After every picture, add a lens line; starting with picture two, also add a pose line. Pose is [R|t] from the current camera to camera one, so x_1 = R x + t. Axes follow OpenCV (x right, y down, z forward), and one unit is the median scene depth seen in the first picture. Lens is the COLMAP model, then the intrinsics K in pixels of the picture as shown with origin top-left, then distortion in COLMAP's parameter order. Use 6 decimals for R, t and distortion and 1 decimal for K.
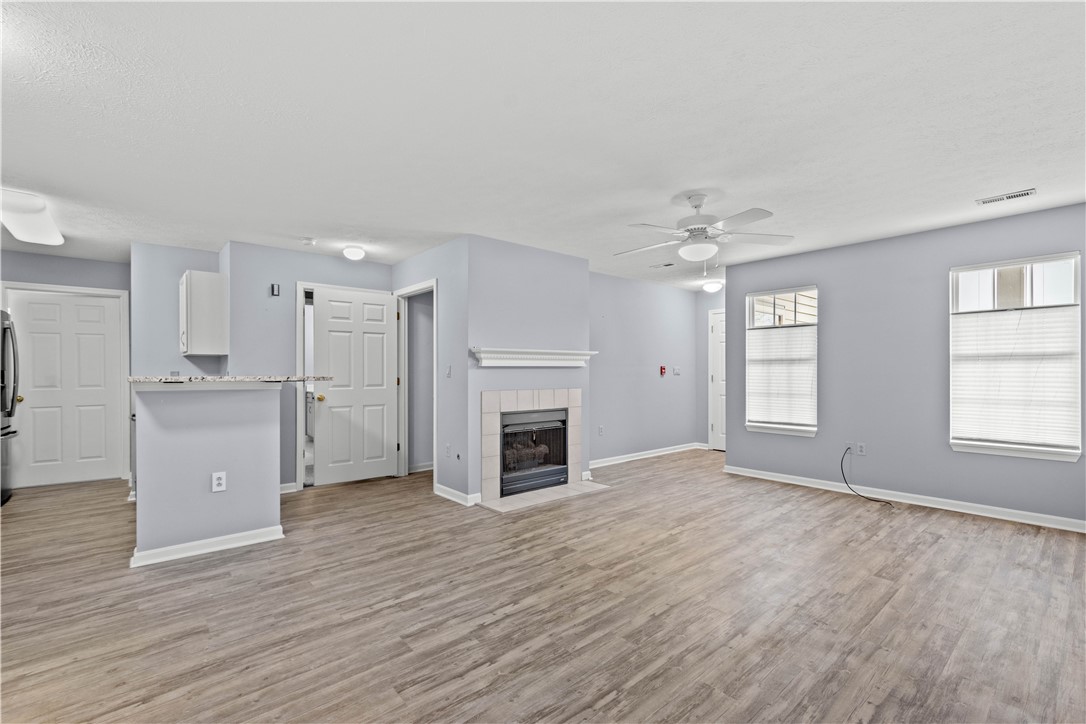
lens RADIAL K [[465.0, 0, 543.0], [0, 465.0, 362.0], [0, 0, 1]] dist [0.011481, -0.000527]
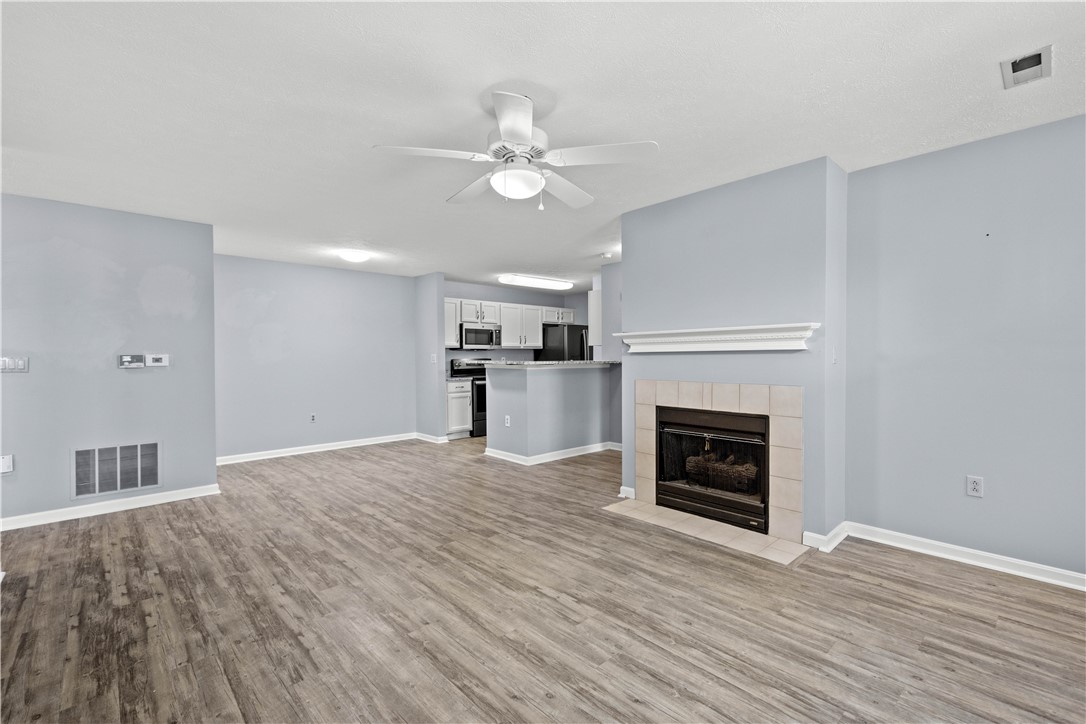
lens RADIAL K [[465.0, 0, 543.0], [0, 465.0, 362.0], [0, 0, 1]] dist [0.011481, -0.000527]
pose [[0.060183, 0.013865, -0.998091, 1.086922], [0.025880, 0.999546, 0.015445, 0.011744], [0.997852, -0.026760, 0.059797, 1.073759]]
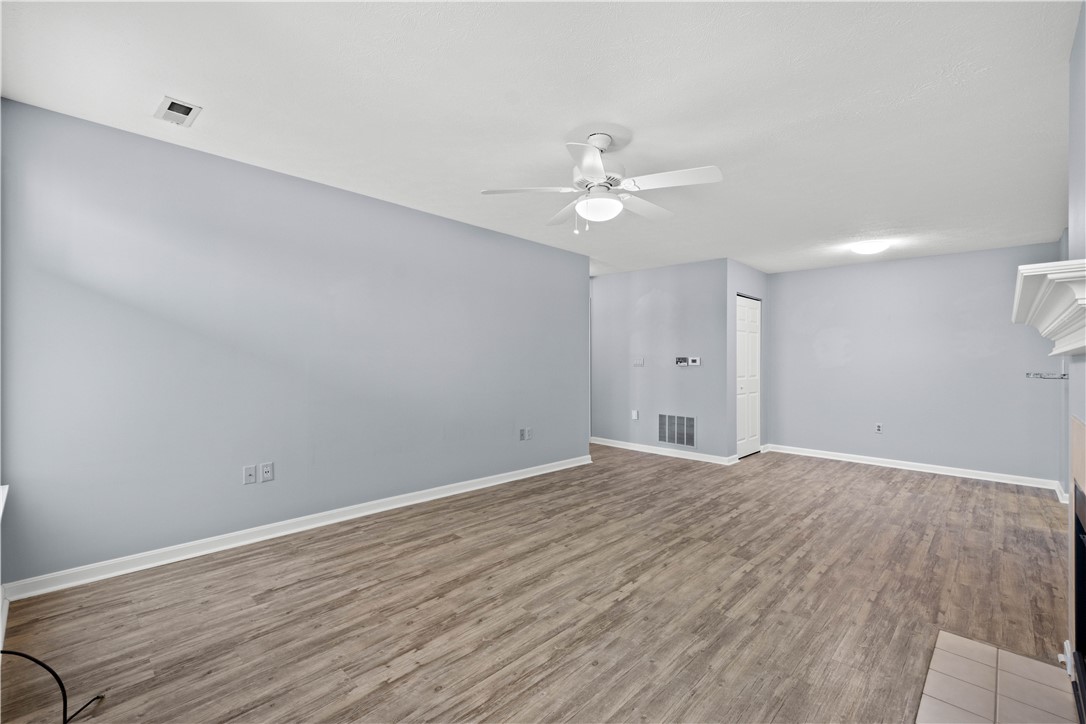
lens RADIAL K [[488.1, 0, 557.1], [0, 488.1, 366.4], [0, 0, 1]] dist [0.015698, -0.000240]
pose [[-0.991544, -0.009252, -0.129442, 0.552058], [-0.008762, 0.999952, -0.004357, 0.032533], [0.129476, -0.003186, -0.991577, 1.940984]]
